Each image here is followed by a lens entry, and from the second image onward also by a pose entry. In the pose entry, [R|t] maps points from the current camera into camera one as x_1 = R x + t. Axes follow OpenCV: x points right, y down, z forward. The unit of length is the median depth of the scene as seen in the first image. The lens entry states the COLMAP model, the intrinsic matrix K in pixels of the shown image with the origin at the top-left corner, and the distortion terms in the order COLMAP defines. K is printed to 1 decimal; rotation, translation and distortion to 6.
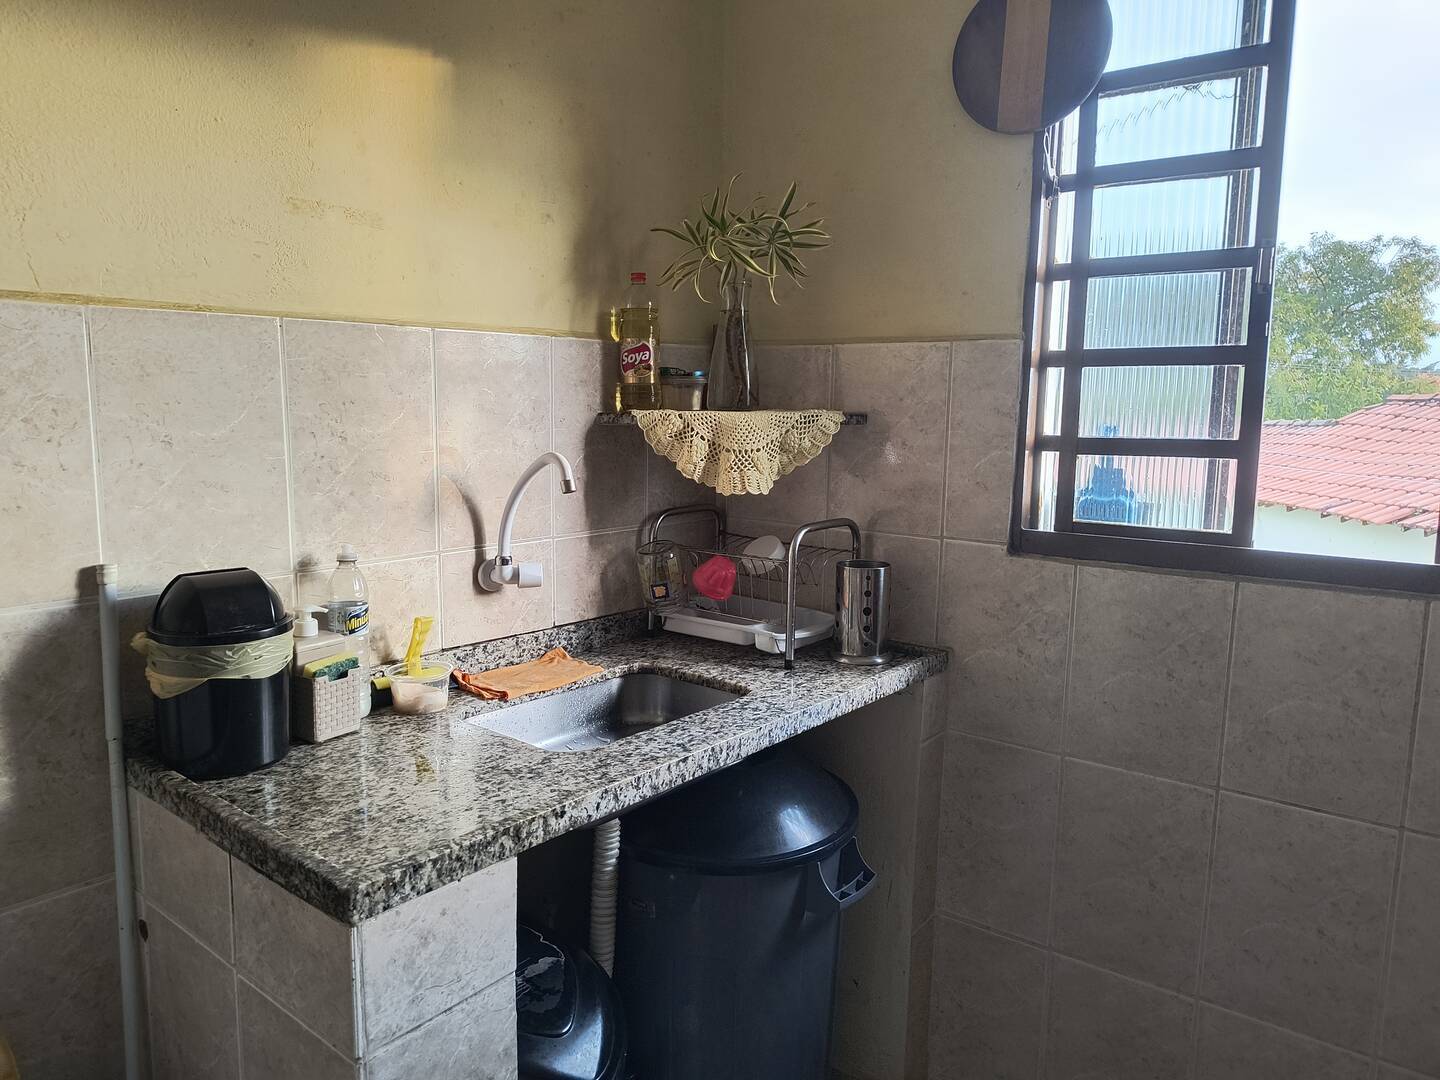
lens RADIAL K [[963.5, 0, 720.0], [0, 963.5, 540.0], [0, 0, 1]] dist [0.052289, -0.061522]
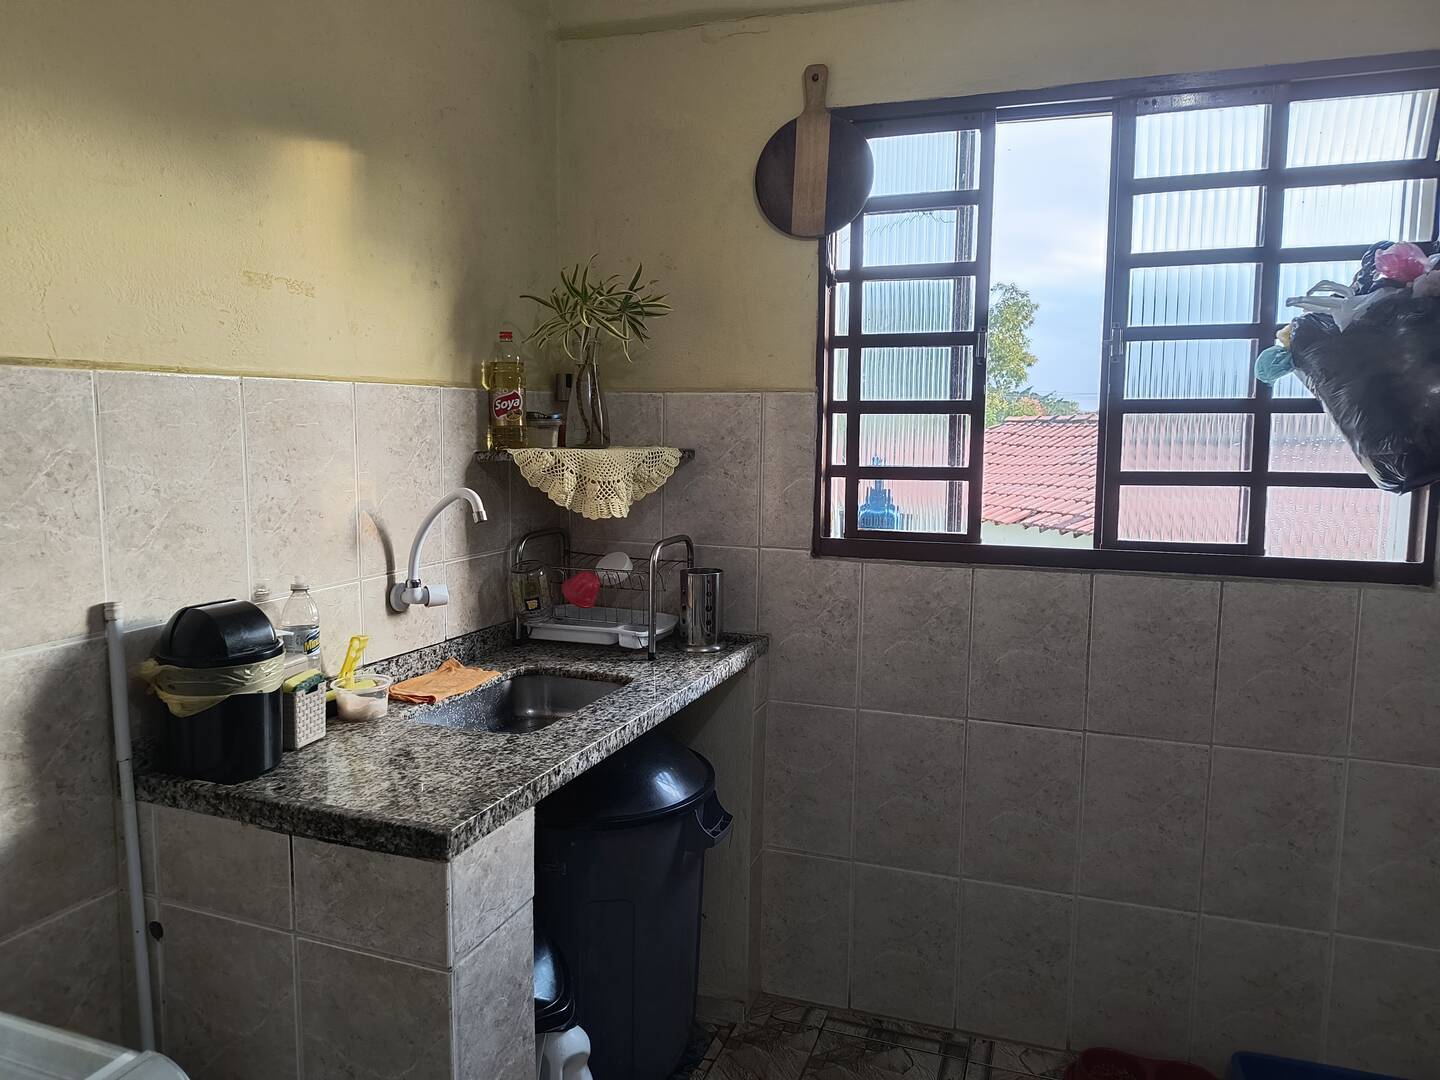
lens RADIAL K [[963.5, 0, 720.0], [0, 963.5, 540.0], [0, 0, 1]] dist [0.052289, -0.061522]
pose [[0.948759, -0.042165, 0.313176, -0.251302], [0.048091, 0.998780, -0.011217, 0.000154], [-0.312321, 0.025703, 0.949629, -0.211246]]
